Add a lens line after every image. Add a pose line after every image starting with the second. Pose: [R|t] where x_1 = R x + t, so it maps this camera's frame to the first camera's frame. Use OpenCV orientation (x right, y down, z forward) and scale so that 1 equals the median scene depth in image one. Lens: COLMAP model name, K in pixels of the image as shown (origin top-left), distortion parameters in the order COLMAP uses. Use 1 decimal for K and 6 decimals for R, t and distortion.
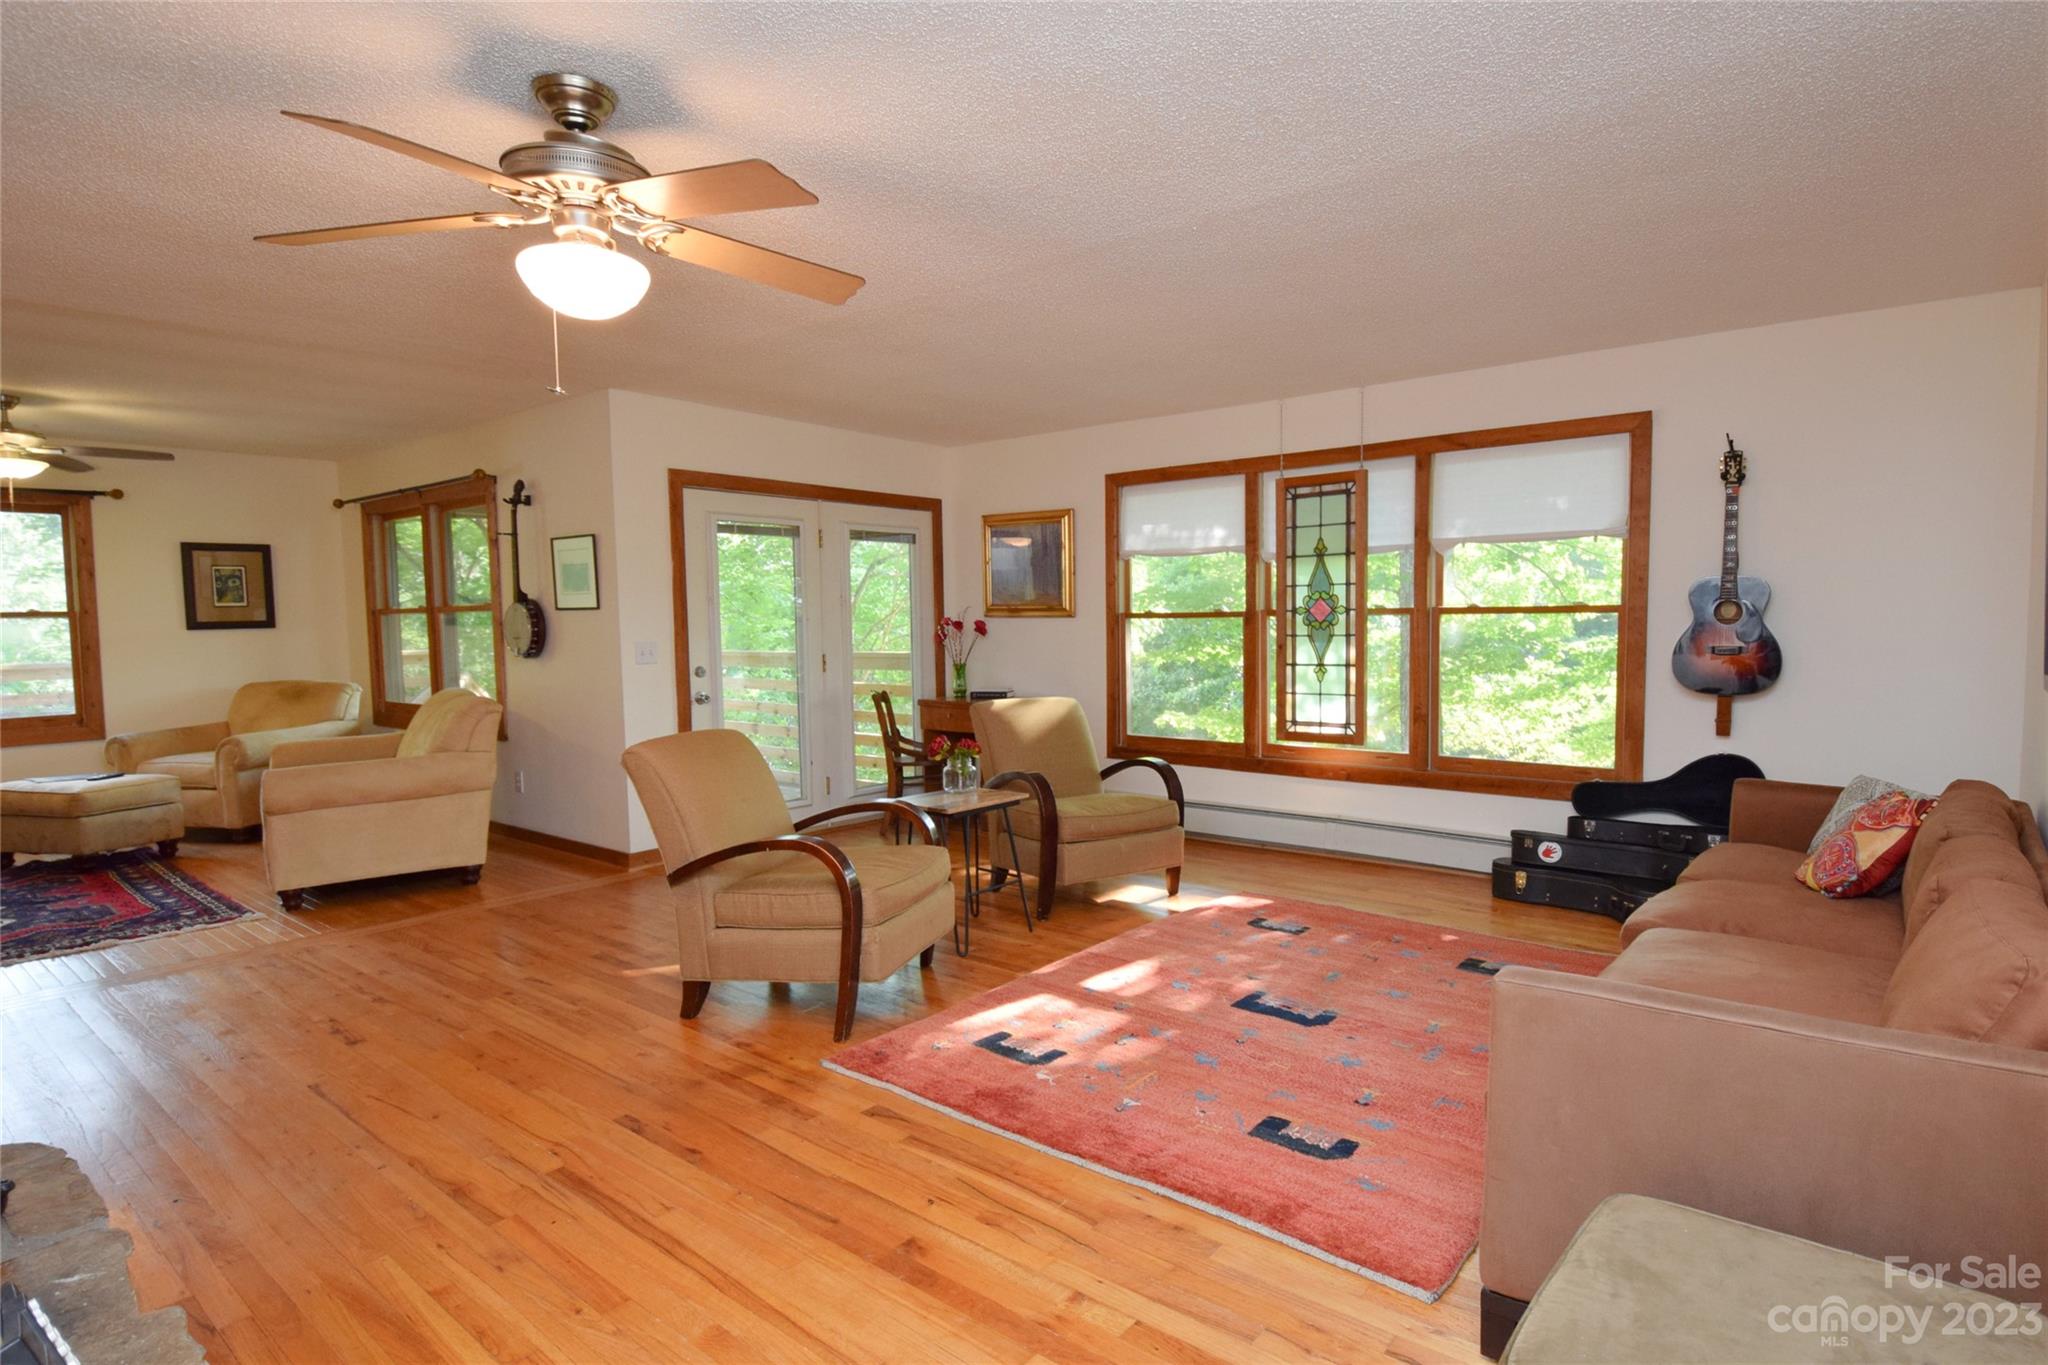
lens RADIAL K [[1105.6, 0, 1121.1], [0, 1105.6, 721.6], [0, 0, 1]] dist [0.023632, -0.033546]
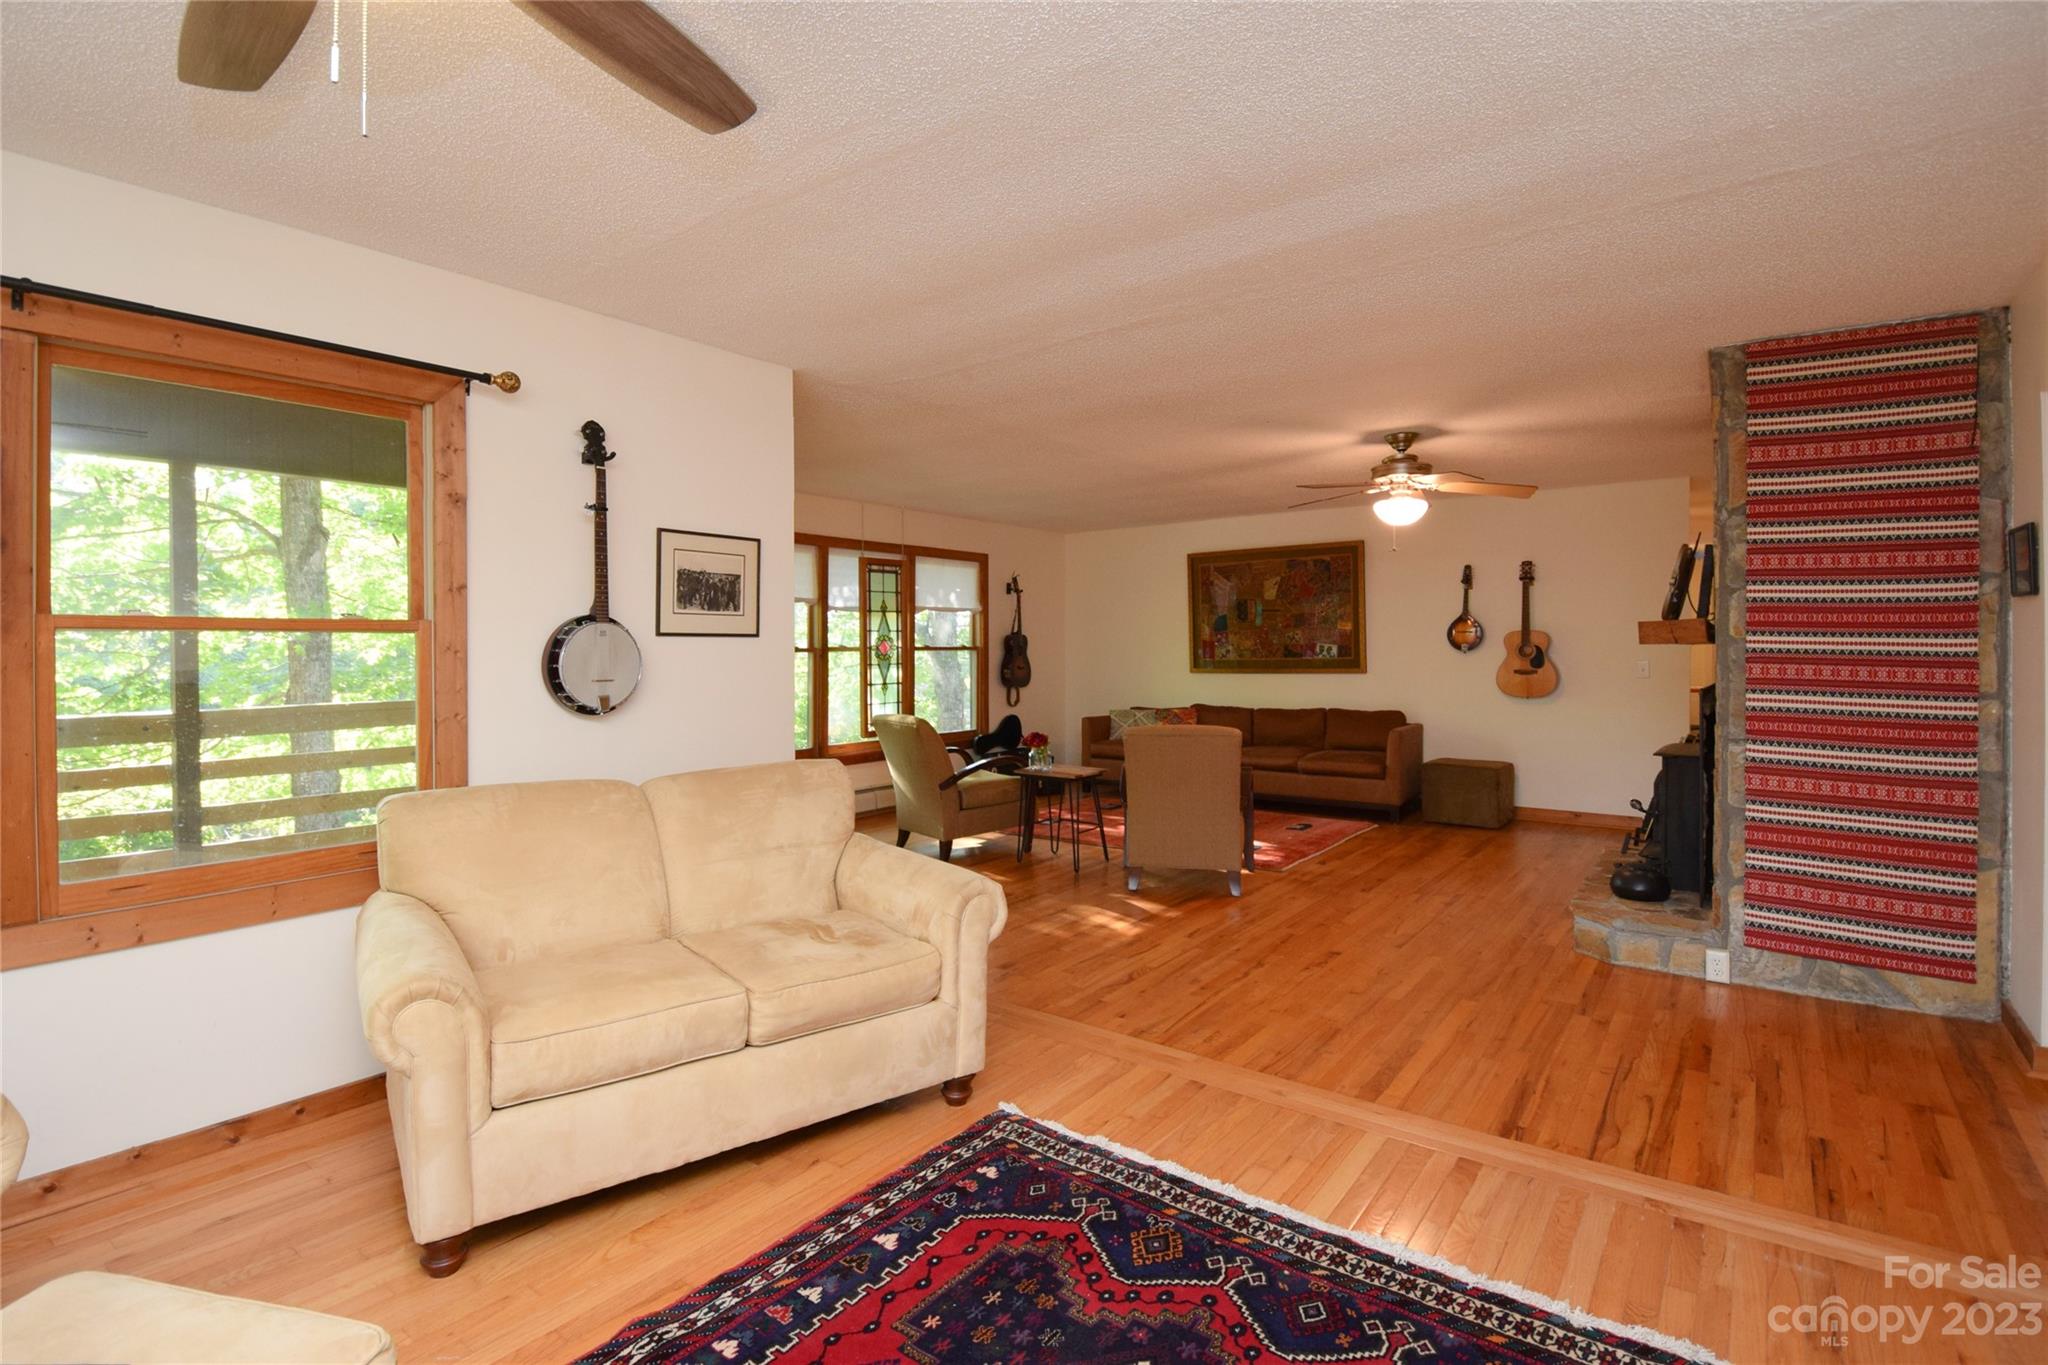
lens RADIAL K [[993.4, 0, 1013.6], [0, 993.4, 662.5], [0, 0, 1]] dist [0.018971, -0.028326]
pose [[-0.021970, -0.006144, 0.999740, -1.196999], [0.095754, 0.995371, 0.008222, -0.075234], [-0.995163, 0.095910, -0.021280, 0.865728]]
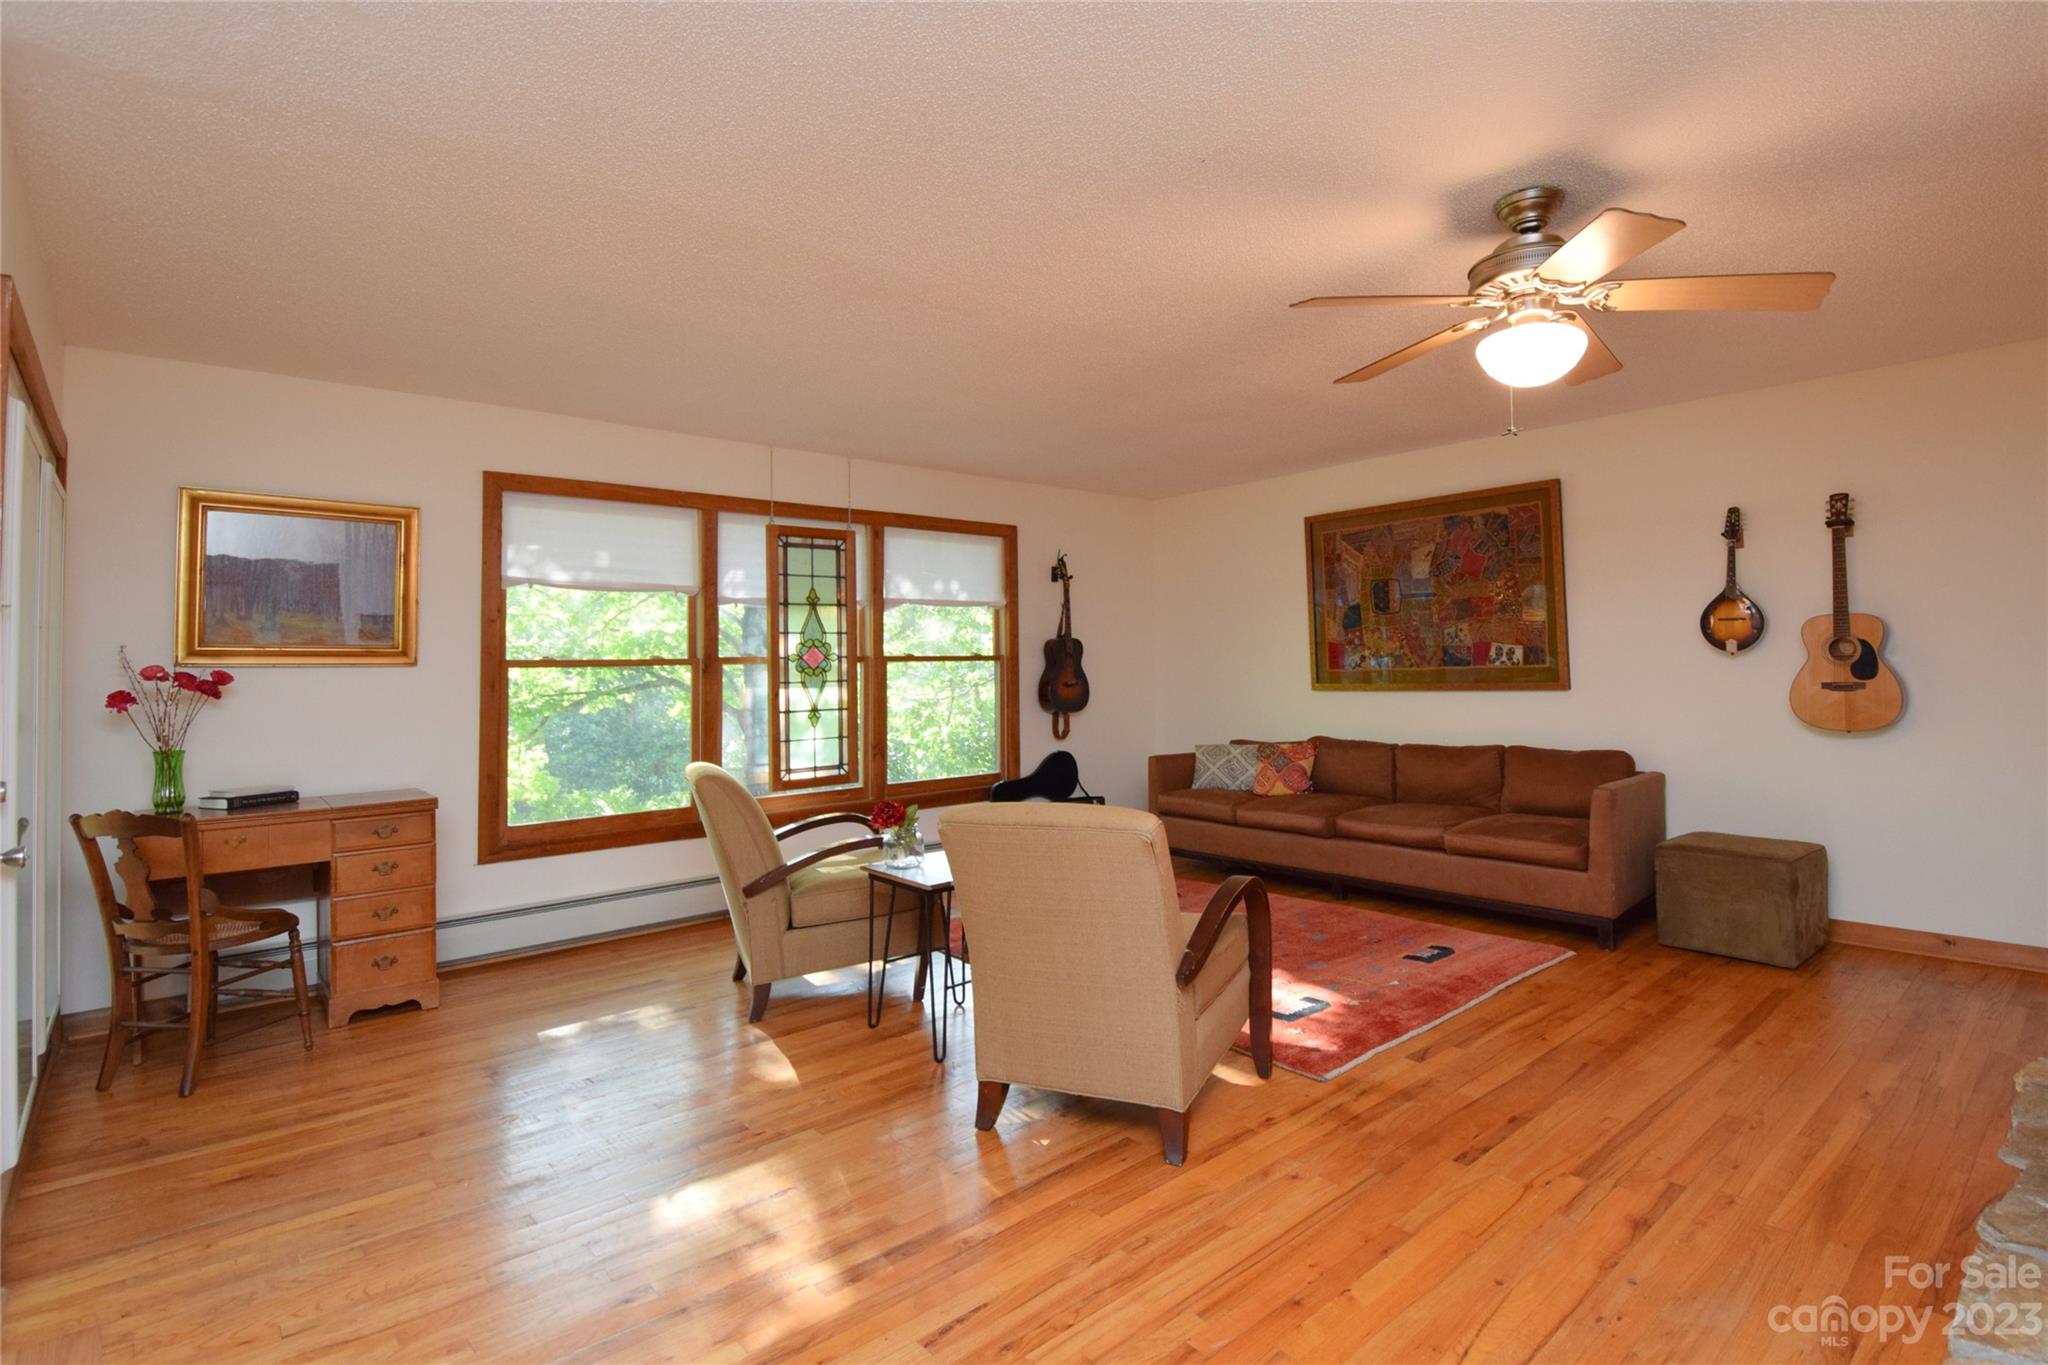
lens RADIAL K [[1029.6, 0, 1118.7], [0, 1029.6, 639.9], [0, 0, 1]] dist [0.016232, -0.021334]
pose [[0.130125, 0.030591, 0.991026, -0.744233], [0.105336, 0.993441, -0.044497, -0.044690], [-0.985886, 0.110181, 0.126049, 0.604934]]
